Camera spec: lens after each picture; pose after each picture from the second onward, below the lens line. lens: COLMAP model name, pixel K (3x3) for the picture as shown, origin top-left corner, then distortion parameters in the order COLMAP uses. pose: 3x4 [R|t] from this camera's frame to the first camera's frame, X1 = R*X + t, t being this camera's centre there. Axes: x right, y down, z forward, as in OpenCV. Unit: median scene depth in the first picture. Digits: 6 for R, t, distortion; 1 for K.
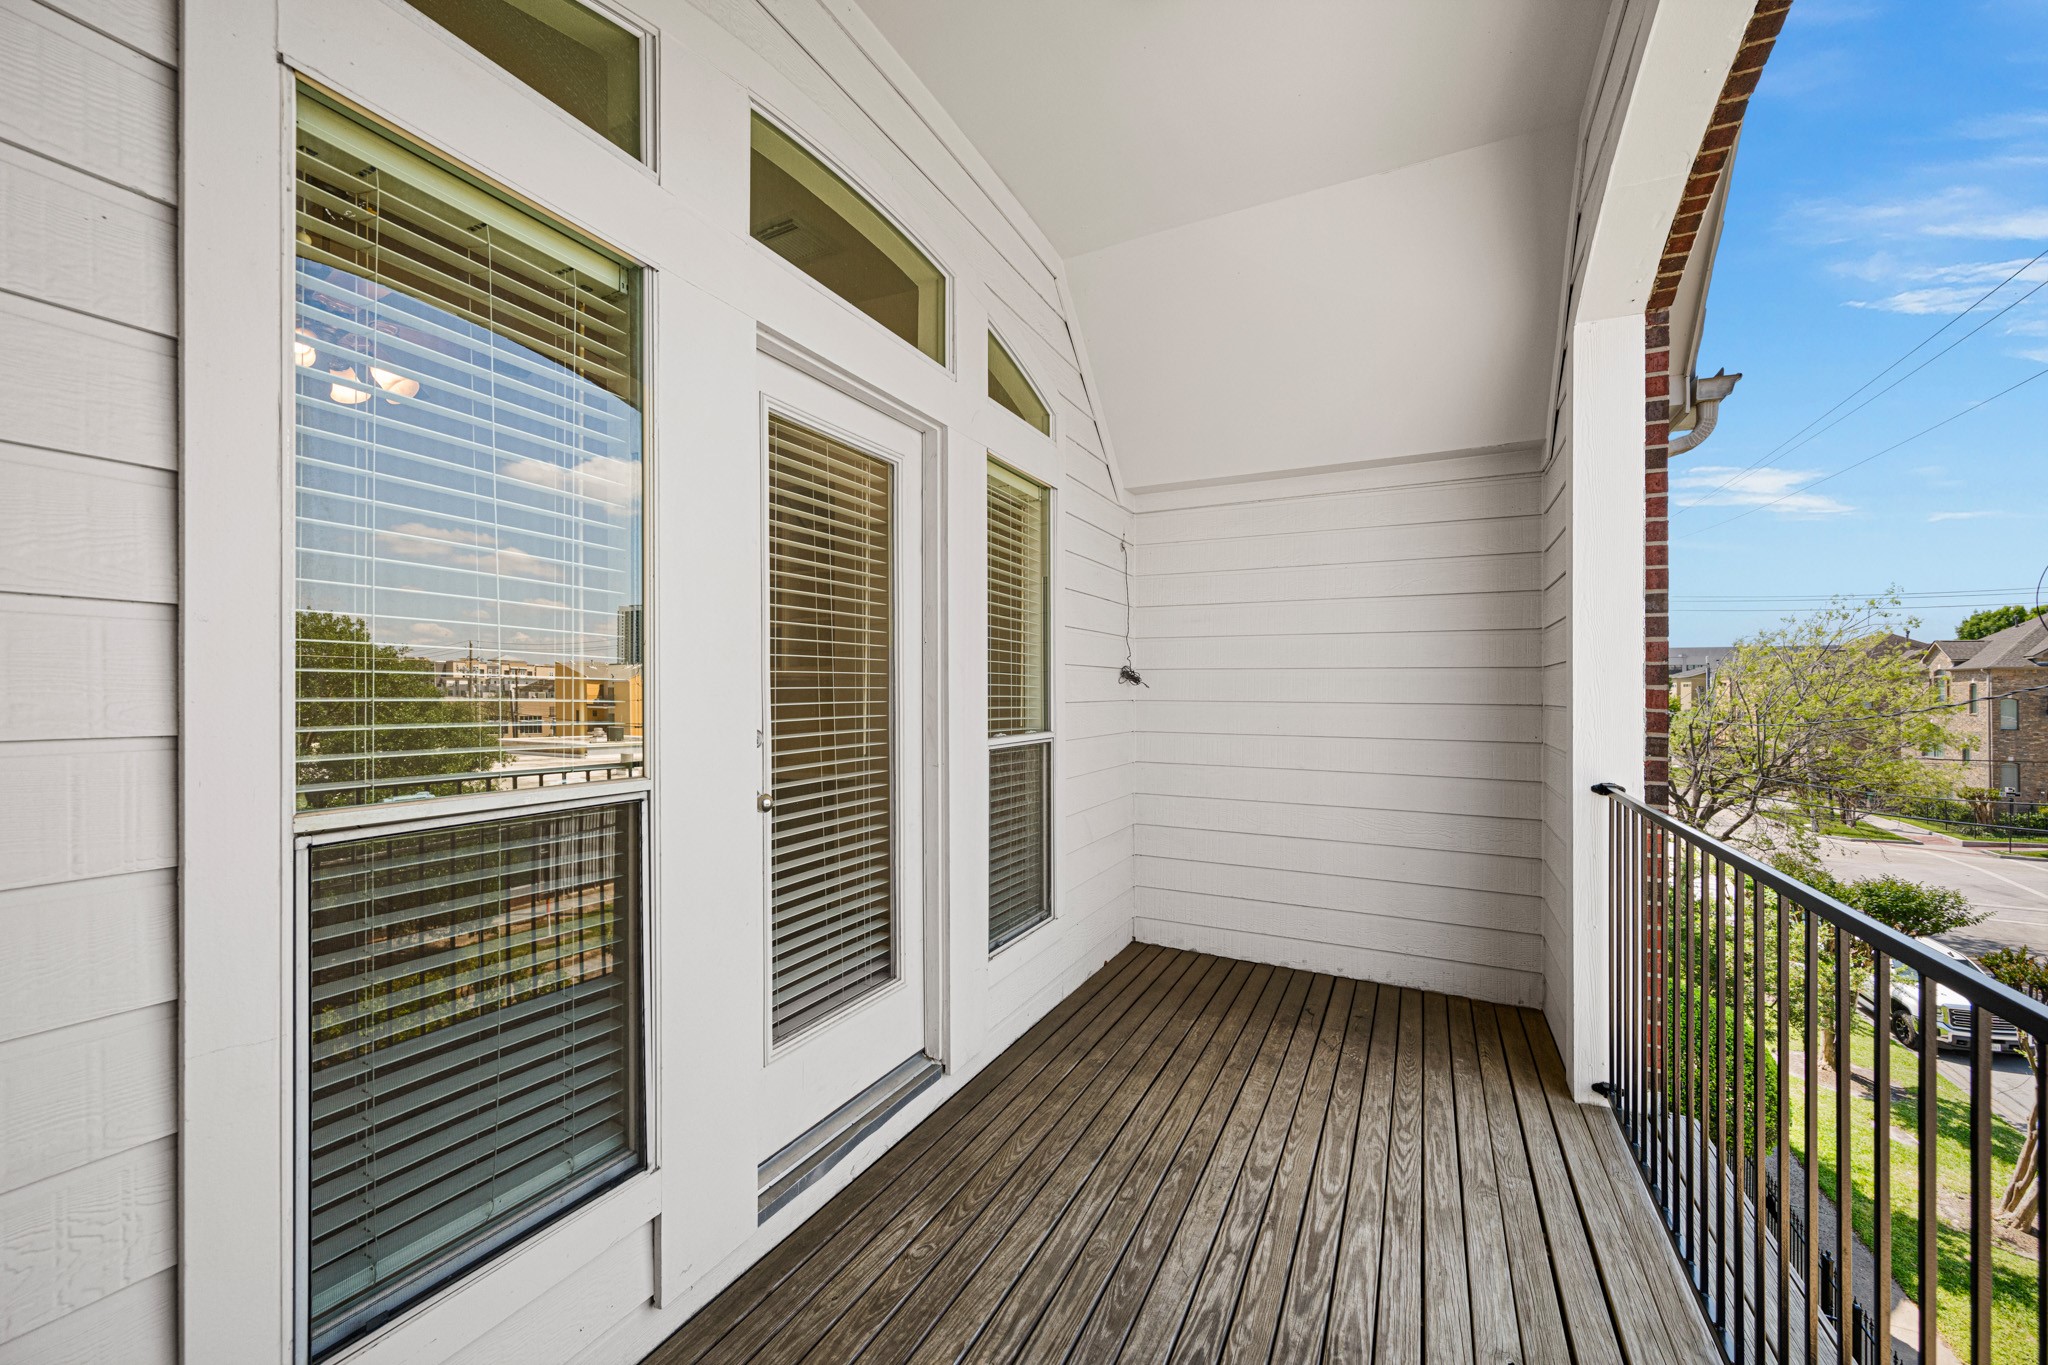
lens RADIAL K [[797.8, 0, 1024.2], [0, 797.8, 690.4], [0, 0, 1]] dist [-0.003971, 0.000416]
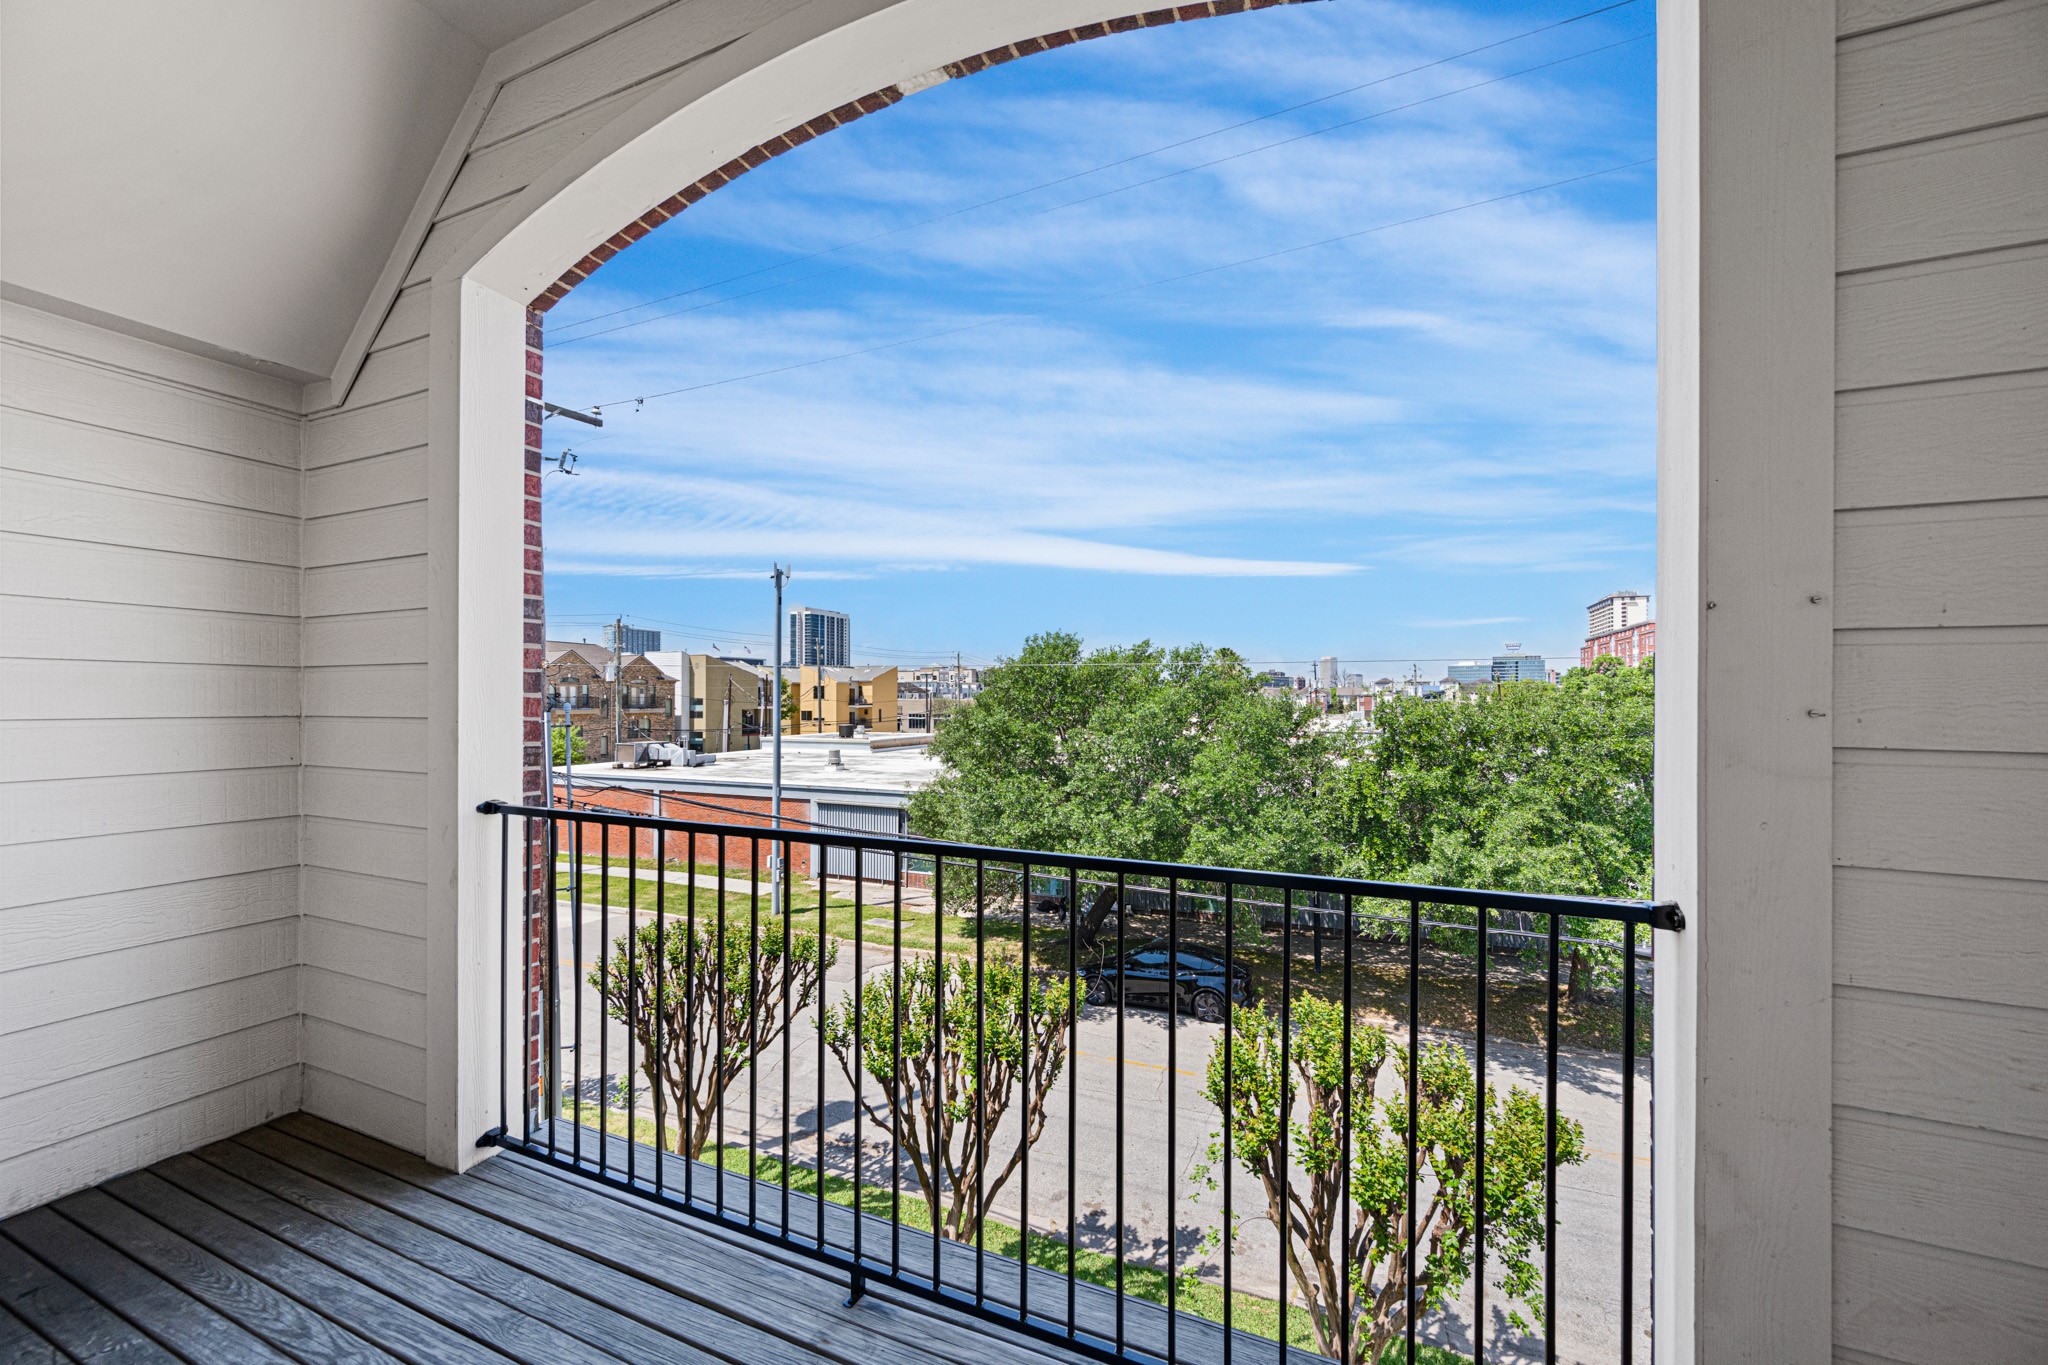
lens RADIAL K [[797.8, 0, 1025.5], [0, 797.8, 689.3], [0, 0, 1]] dist [-0.003971, 0.000416]
pose [[-0.052355, 0.005914, 0.998611, -0.212452], [-0.001607, 0.999981, -0.006006, -0.006103], [-0.998627, -0.001919, -0.052345, 0.440010]]
